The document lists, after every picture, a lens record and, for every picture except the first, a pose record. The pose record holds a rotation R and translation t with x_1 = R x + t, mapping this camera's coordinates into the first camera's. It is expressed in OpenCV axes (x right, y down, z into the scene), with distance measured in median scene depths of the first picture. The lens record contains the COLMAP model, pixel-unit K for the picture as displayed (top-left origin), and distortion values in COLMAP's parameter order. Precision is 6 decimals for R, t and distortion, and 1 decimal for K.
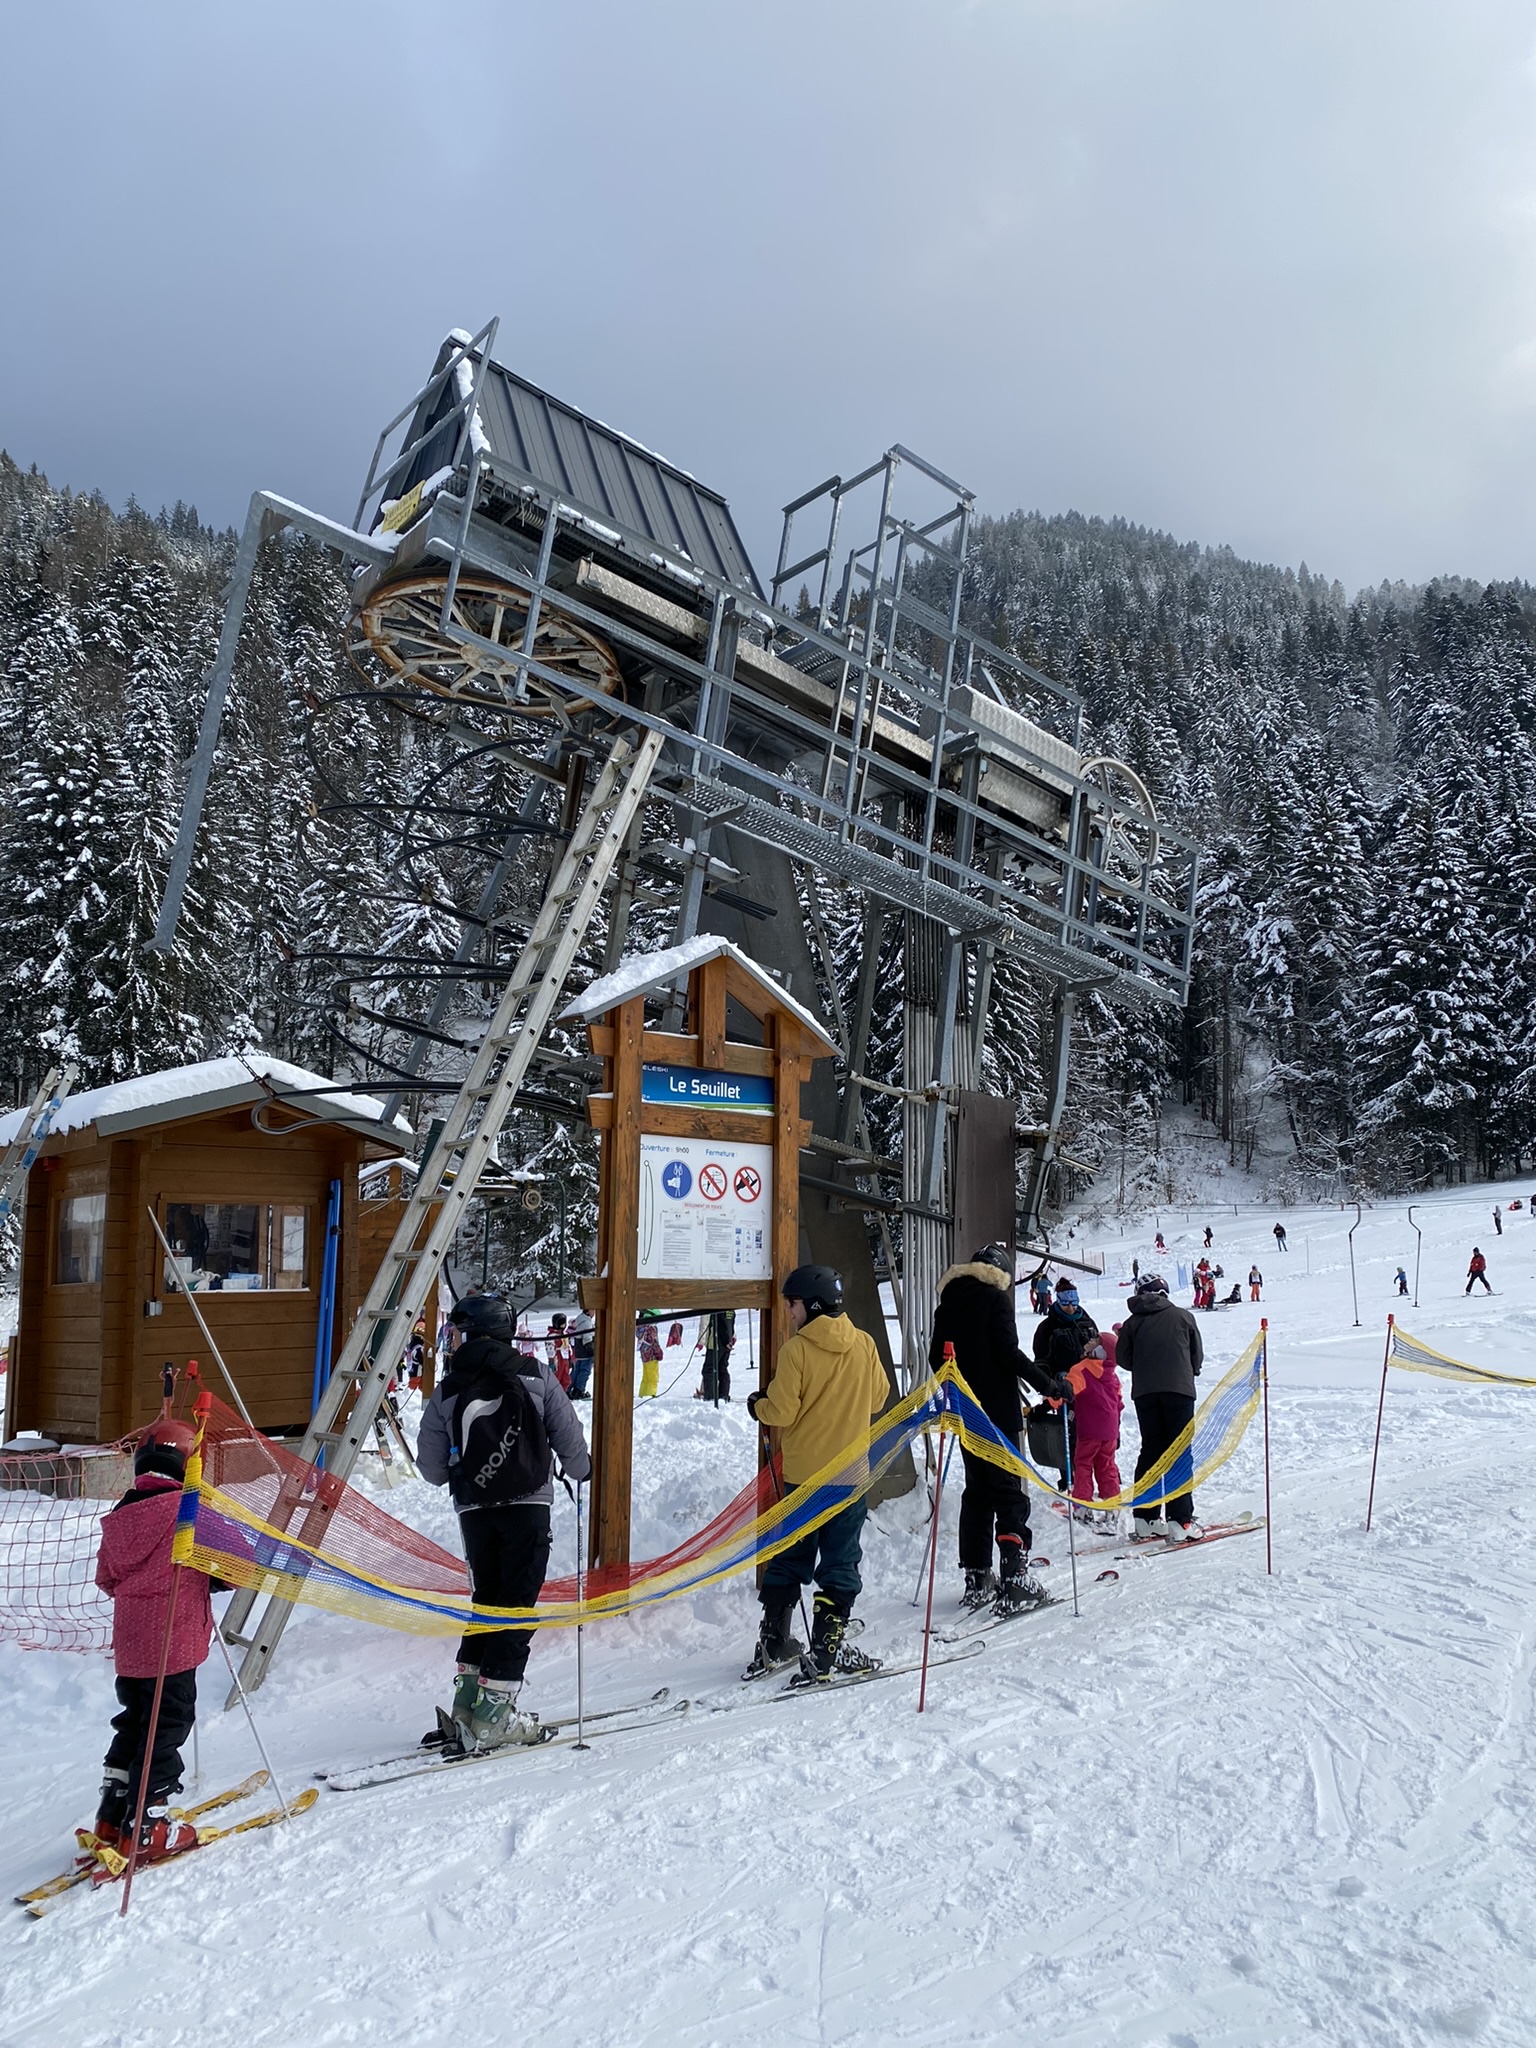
lens RADIAL K [[1518.5, 0, 760.4], [0, 1518.5, 1048.2], [0, 0, 1]] dist [0.040346, -0.037134]
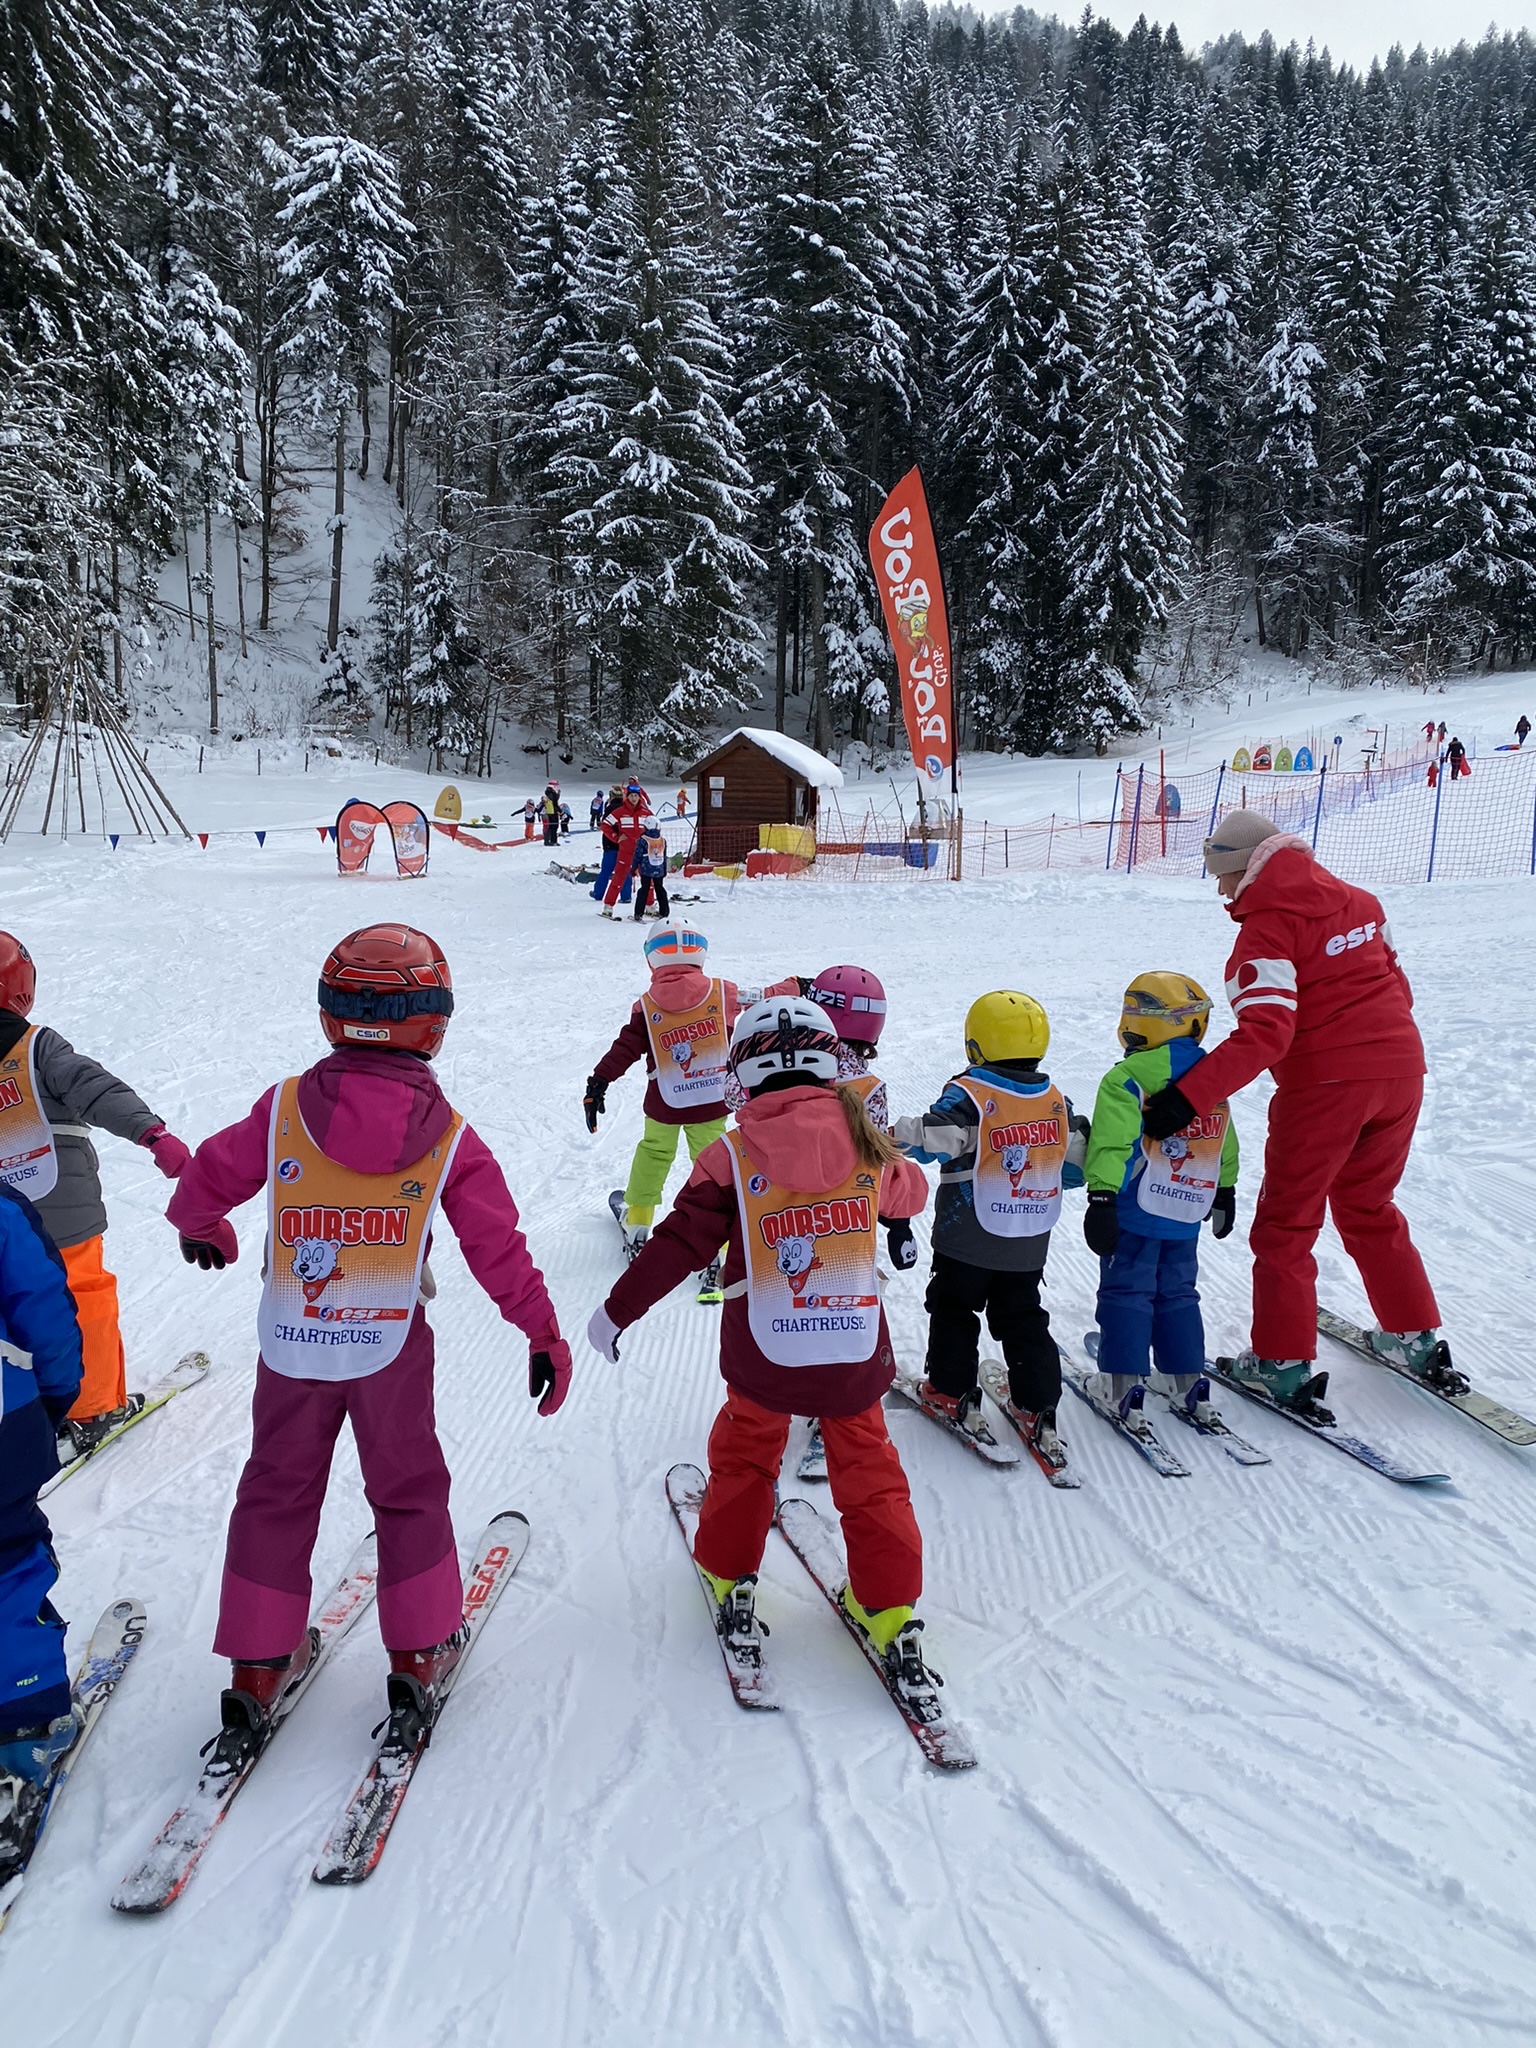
lens RADIAL K [[1518.5, 0, 760.4], [0, 1518.5, 1048.2], [0, 0, 1]] dist [0.040346, -0.037134]
pose [[0.945051, -0.024107, 0.326032, -0.260088], [-0.085803, 0.944027, 0.318513, 0.043779], [-0.315462, -0.328986, 0.890086, 0.219252]]
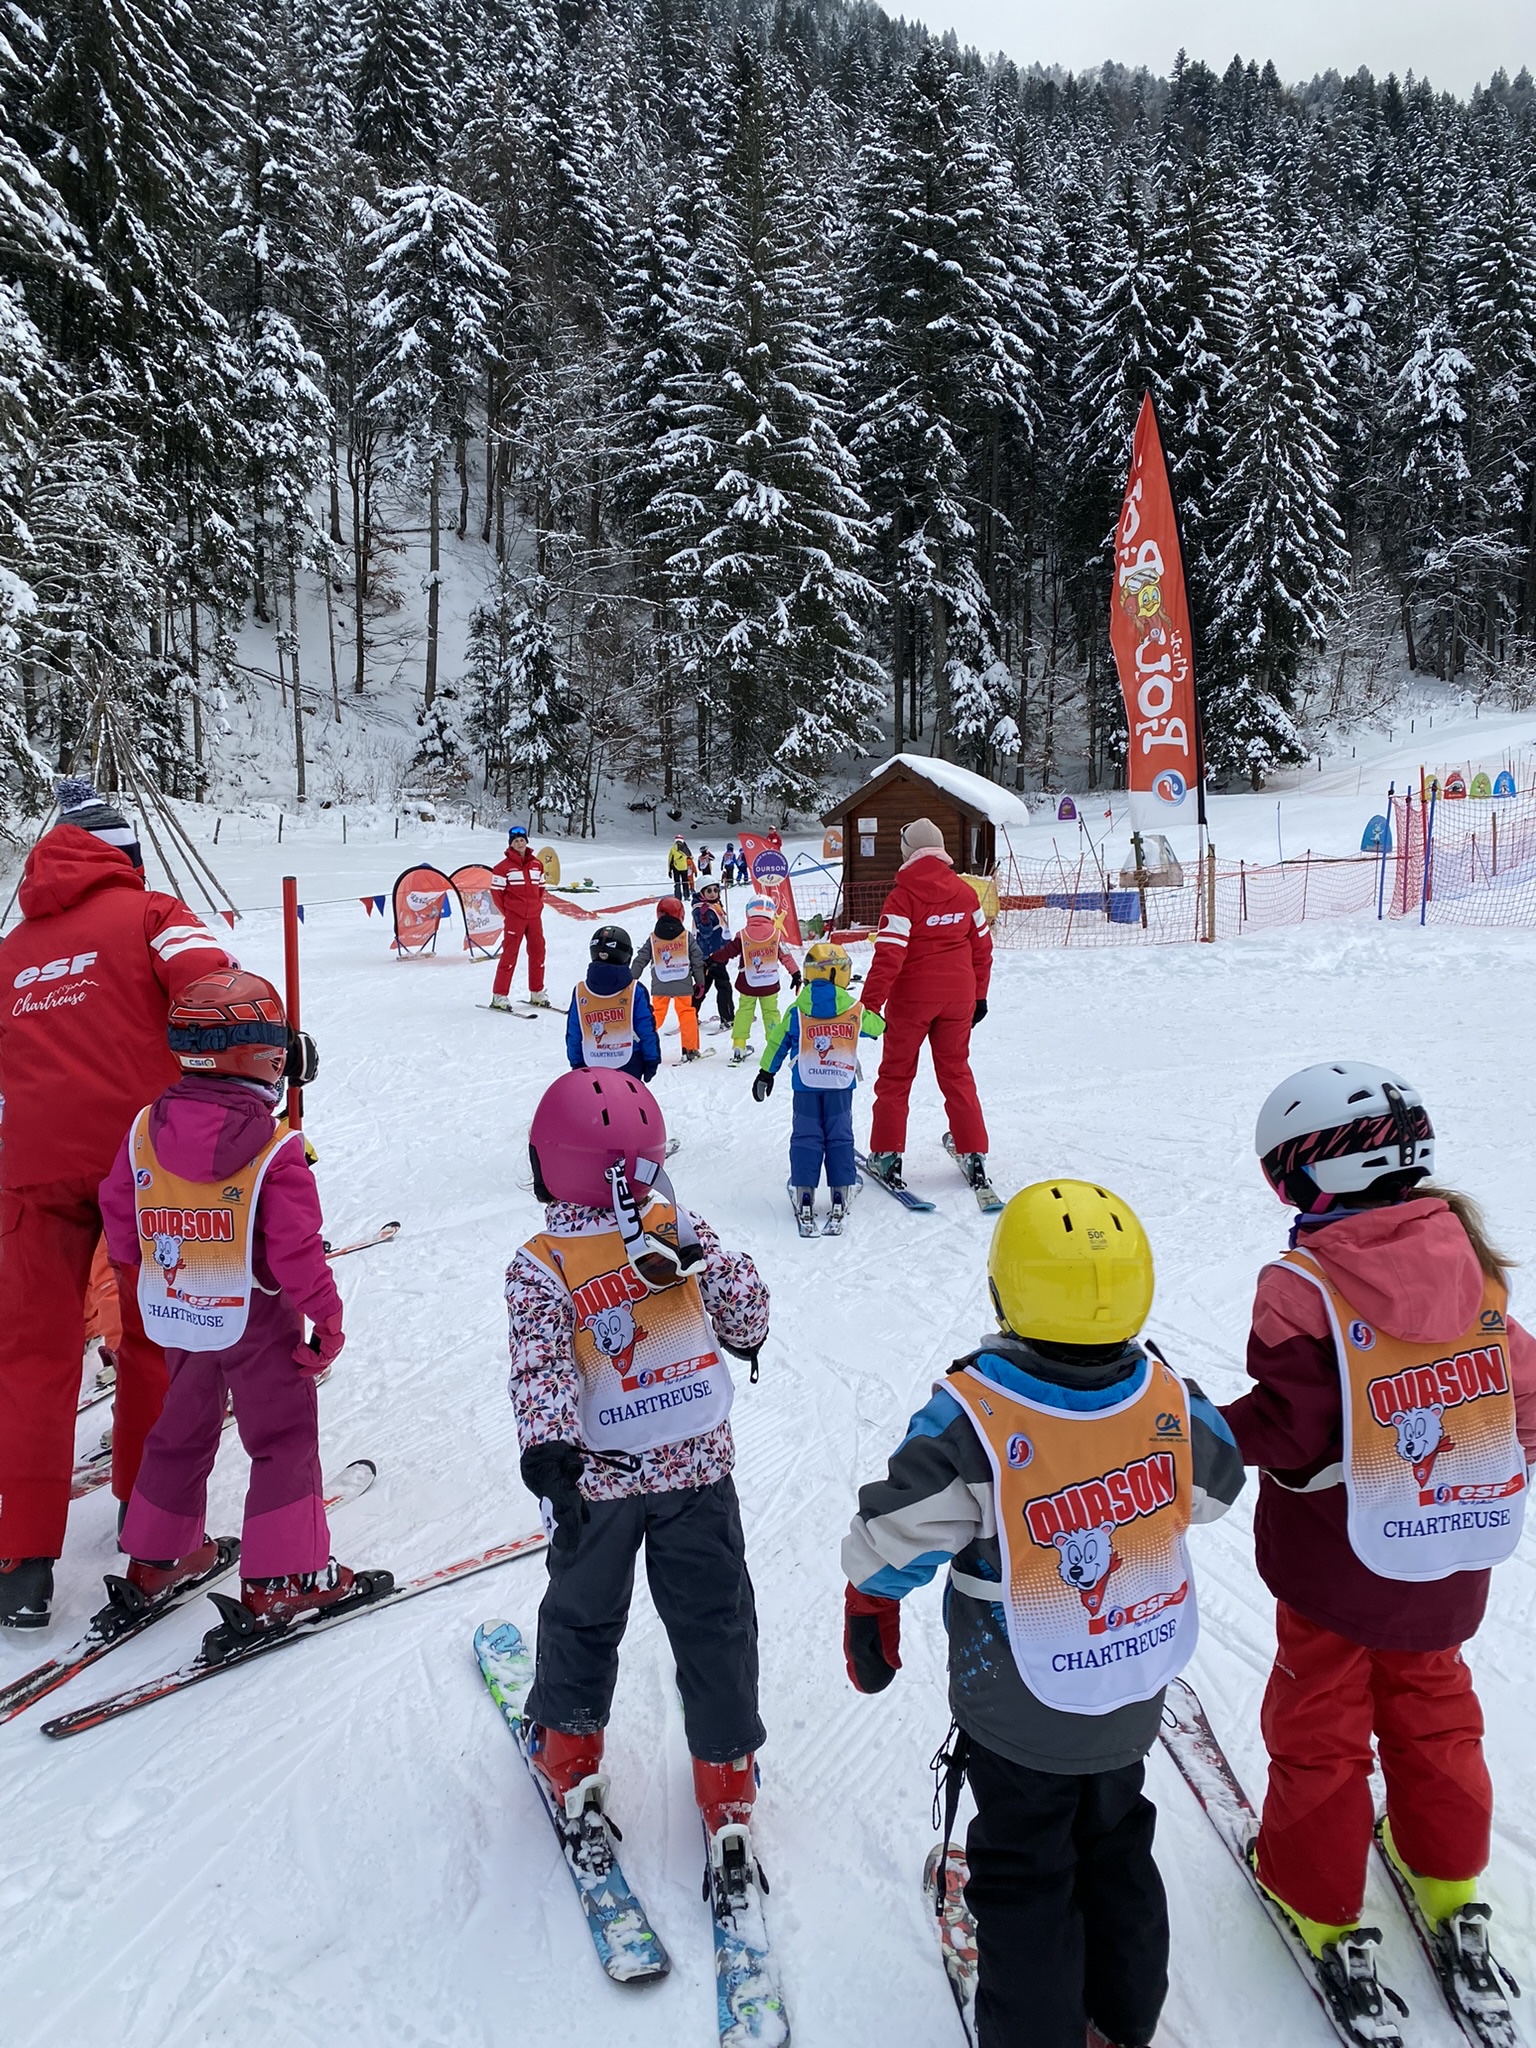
lens RADIAL K [[1550.1, 0, 768.0], [0, 1550.1, 1024.0], [0, 0, 1]] dist [0.004482, 0.006878]
pose [[0.964745, -0.032961, 0.261115, -0.251510], [-0.040813, 0.961390, 0.272148, 0.052069], [-0.260004, -0.273210, 0.926150, 0.261738]]
